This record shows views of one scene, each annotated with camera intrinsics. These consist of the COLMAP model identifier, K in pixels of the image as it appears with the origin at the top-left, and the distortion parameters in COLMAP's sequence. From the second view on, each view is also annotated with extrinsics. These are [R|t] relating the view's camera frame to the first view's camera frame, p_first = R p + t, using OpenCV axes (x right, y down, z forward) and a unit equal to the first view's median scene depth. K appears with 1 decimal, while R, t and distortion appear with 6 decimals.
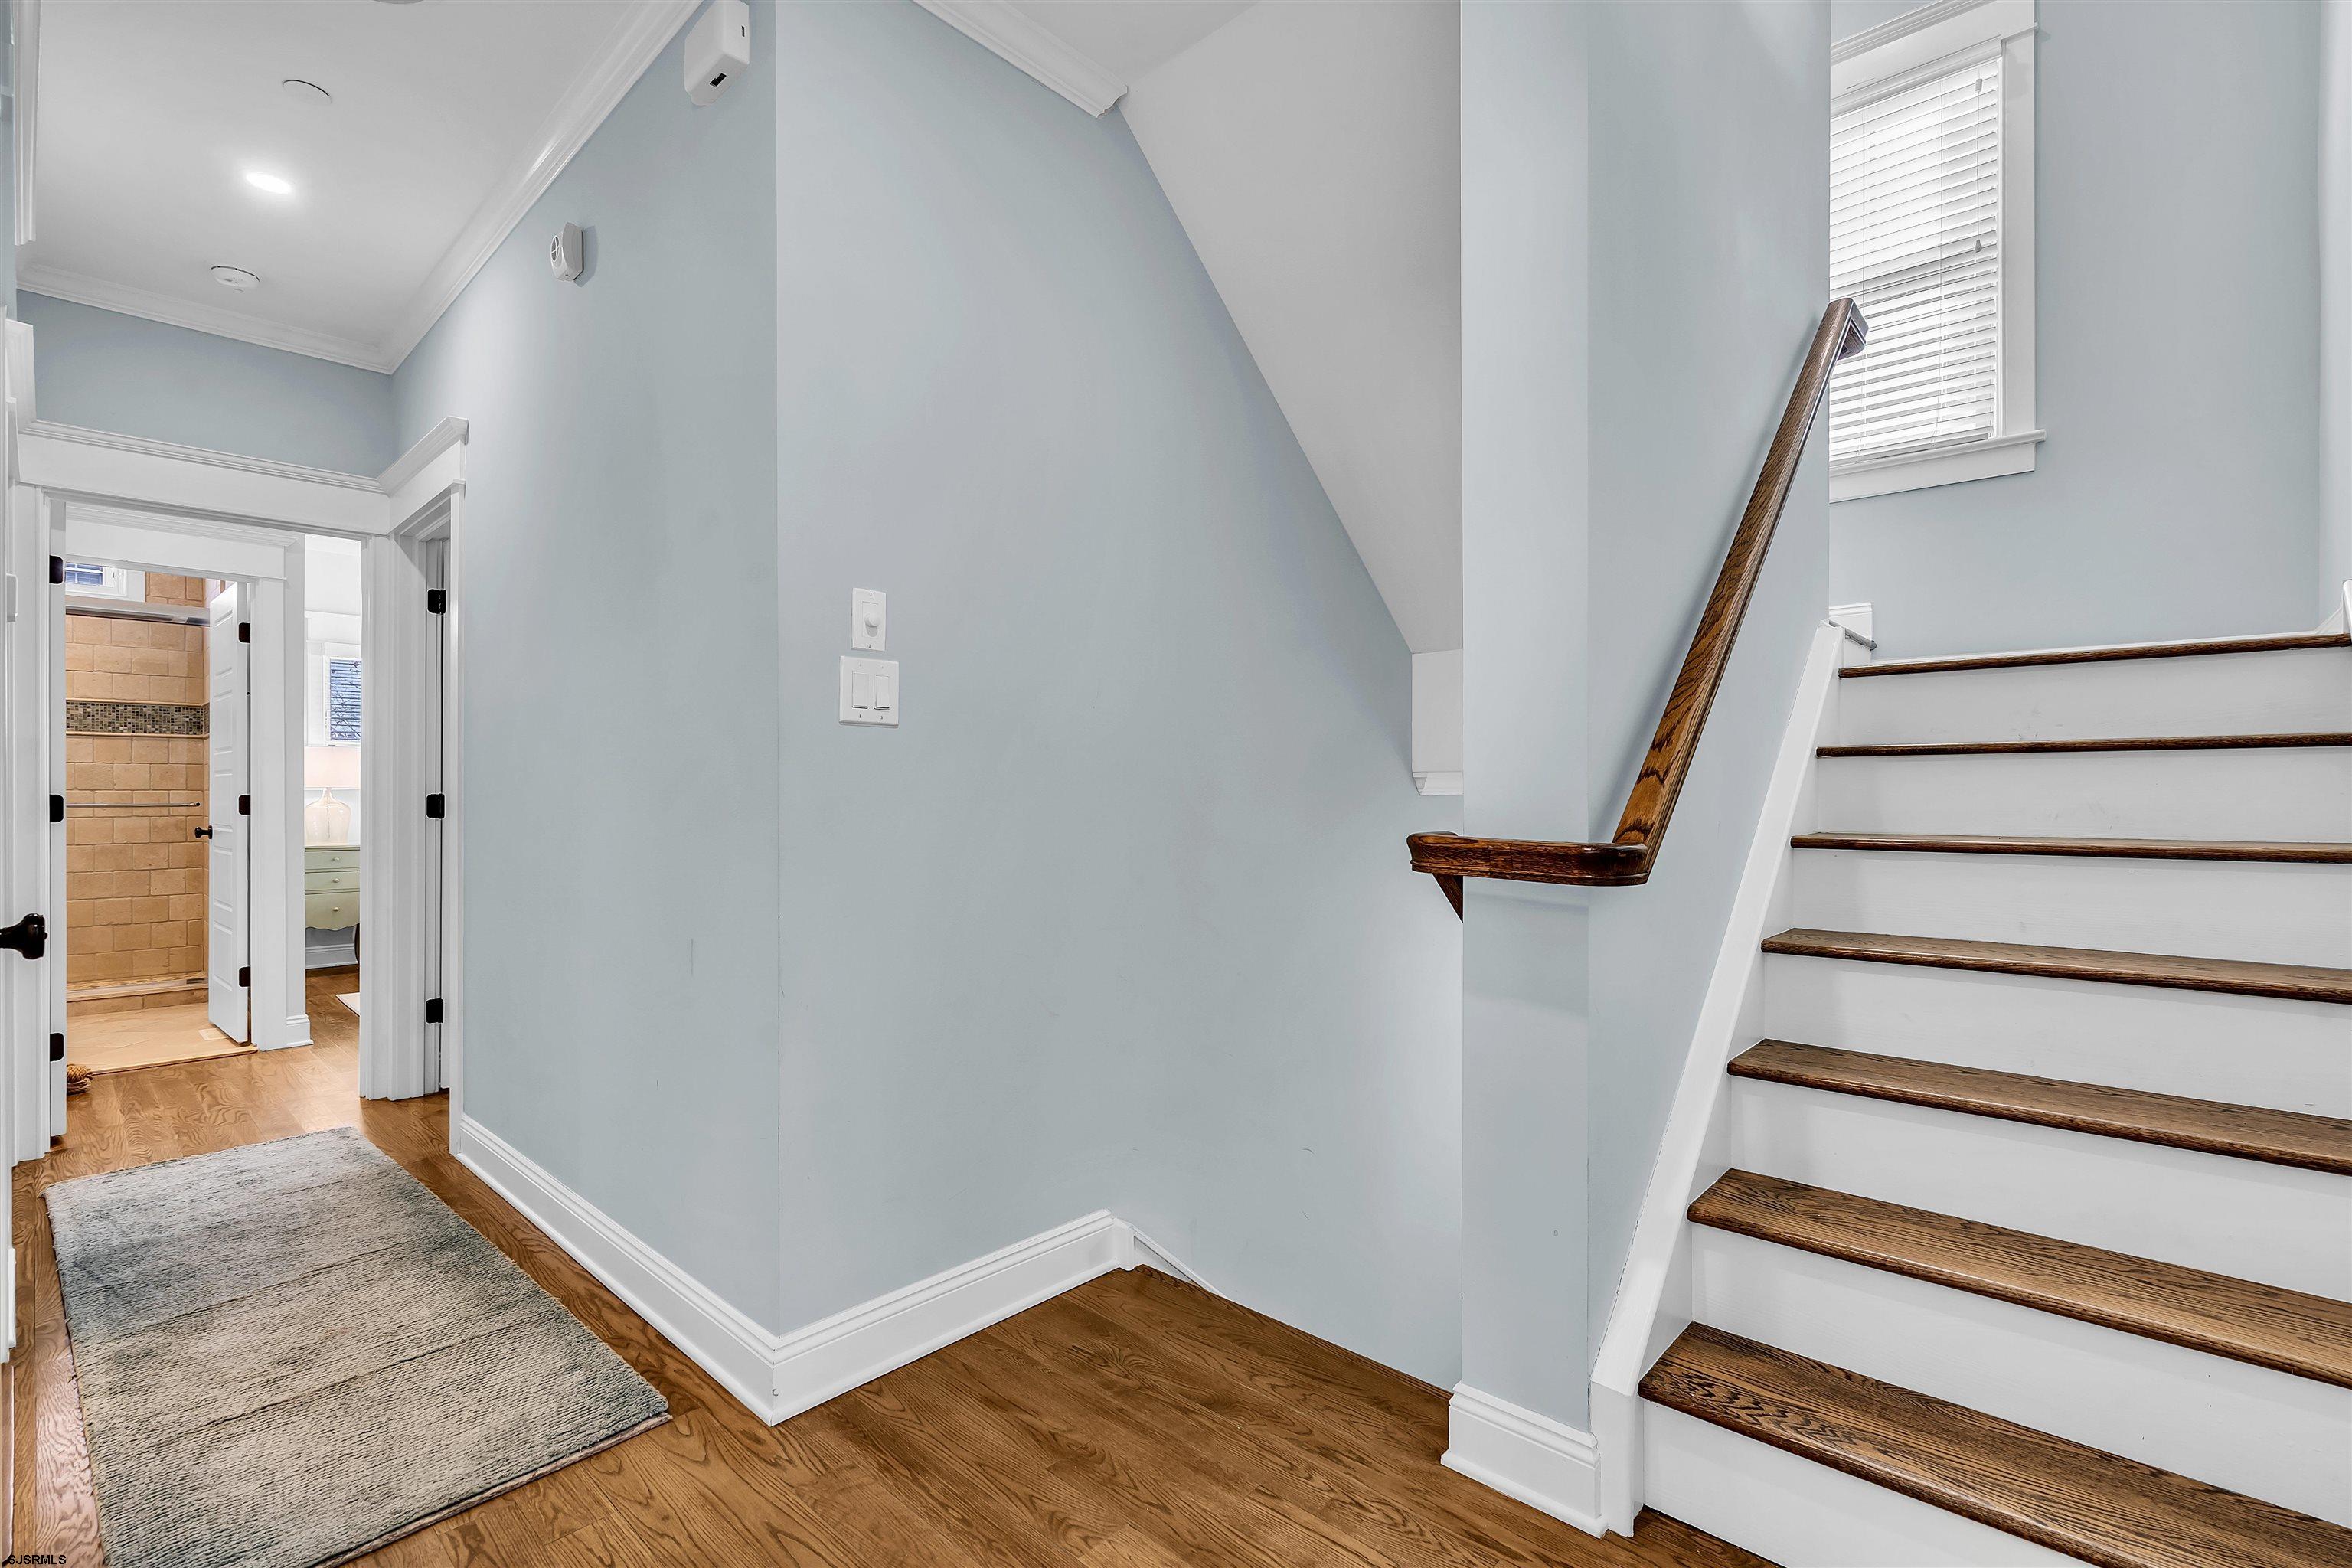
lens RADIAL K [[1073.0, 0, 1175.8], [0, 1073.0, 788.1], [0, 0, 1]] dist [-0.000426, 0.001353]
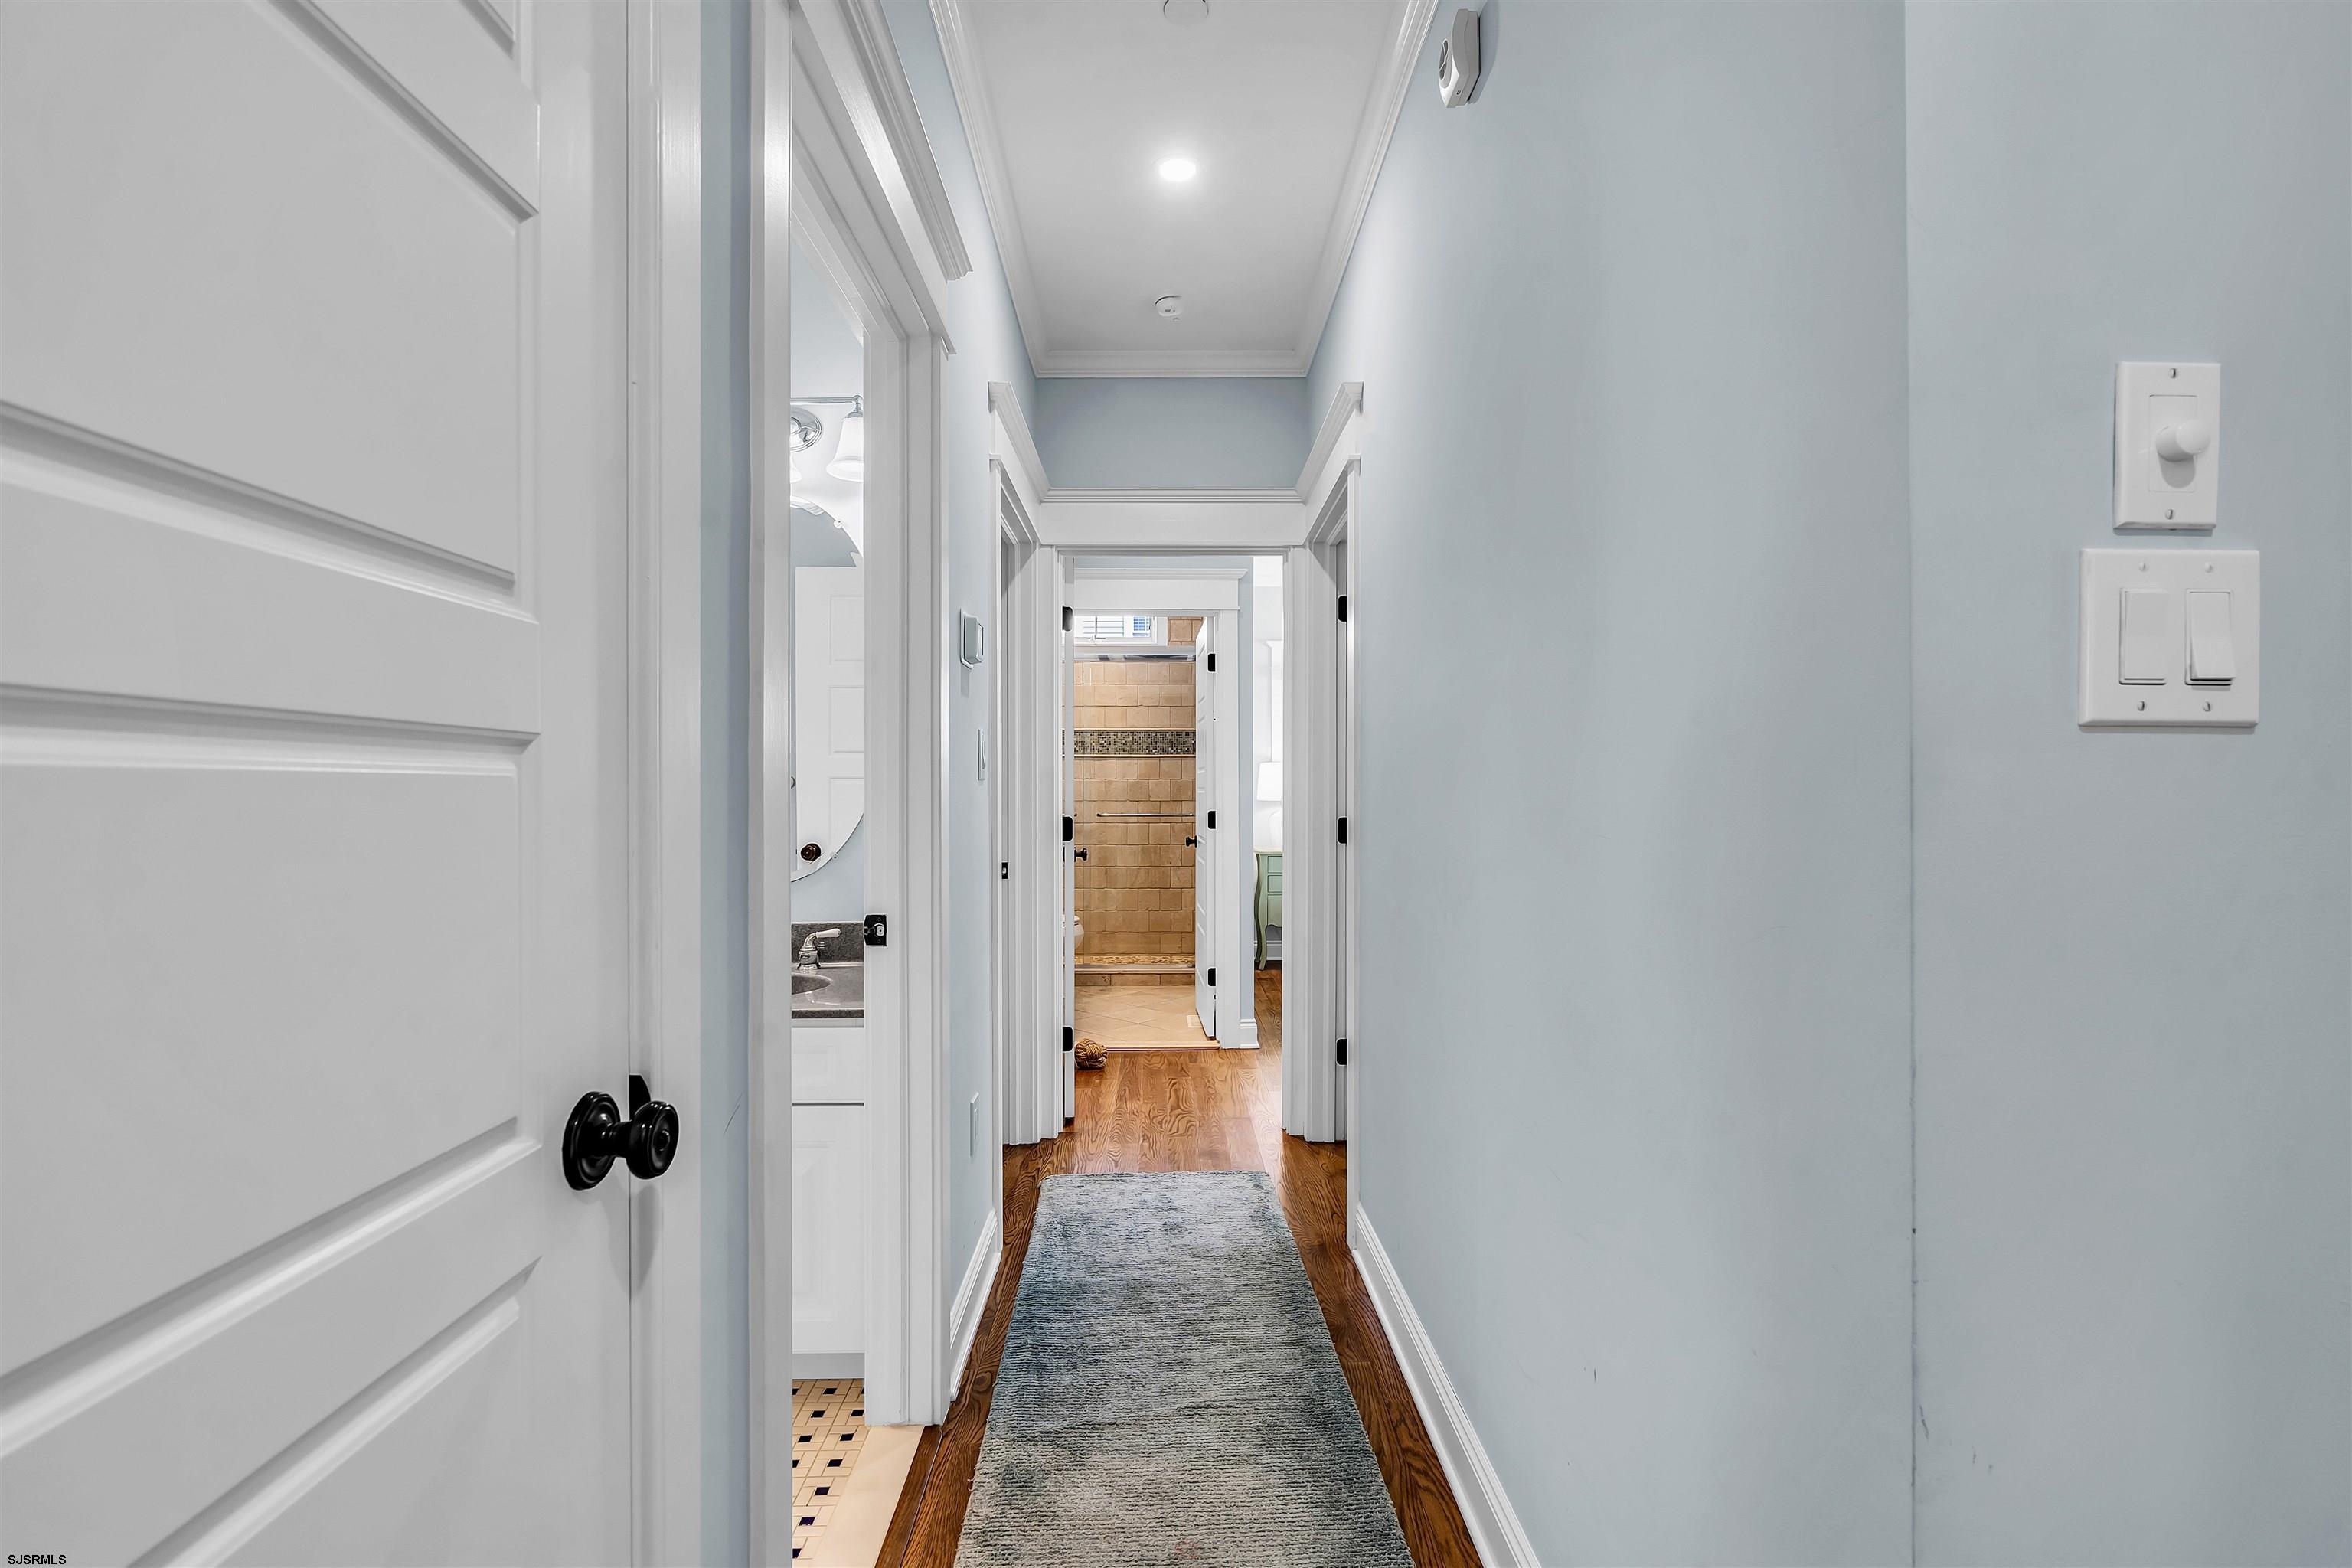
lens RADIAL K [[1073.0, 0, 1173.3], [0, 1073.0, 793.2], [0, 0, 1]] dist [-0.000426, 0.001353]
pose [[0.696409, 0.001047, -0.717644, -0.160012], [0.003252, 0.999984, 0.004615, -0.024448], [0.717637, -0.005548, 0.696395, 0.308553]]
